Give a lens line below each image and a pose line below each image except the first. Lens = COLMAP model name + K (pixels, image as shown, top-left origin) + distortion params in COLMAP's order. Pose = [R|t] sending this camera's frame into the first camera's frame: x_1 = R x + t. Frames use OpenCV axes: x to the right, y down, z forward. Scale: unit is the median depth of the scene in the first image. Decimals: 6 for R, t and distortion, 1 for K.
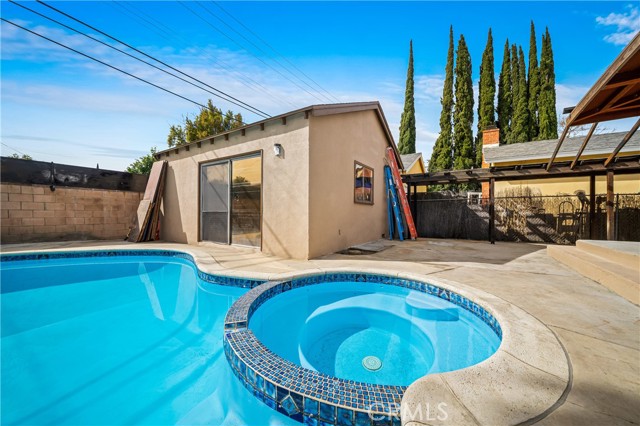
lens RADIAL K [[231.9, 0, 321.3], [0, 231.9, 214.0], [0, 0, 1]] dist [-0.016023, 0.000297]
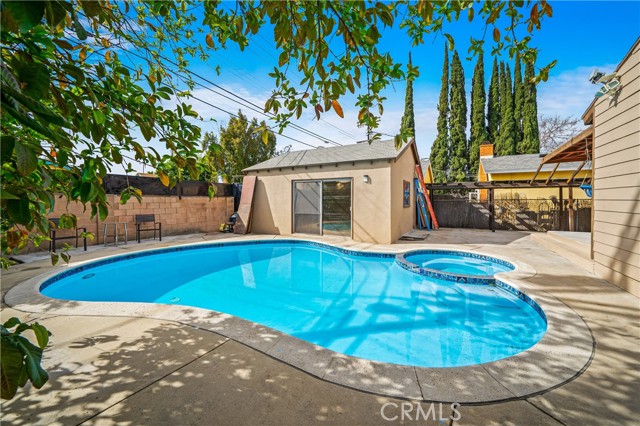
lens RADIAL K [[218.4, 0, 317.9], [0, 218.4, 202.4], [0, 0, 1]] dist [-0.000329, -0.000108]
pose [[0.999860, -0.016077, 0.004647, -0.314235], [0.016084, 0.999869, -0.001520, -0.062854], [-0.004622, 0.001595, 0.999988, -0.325266]]
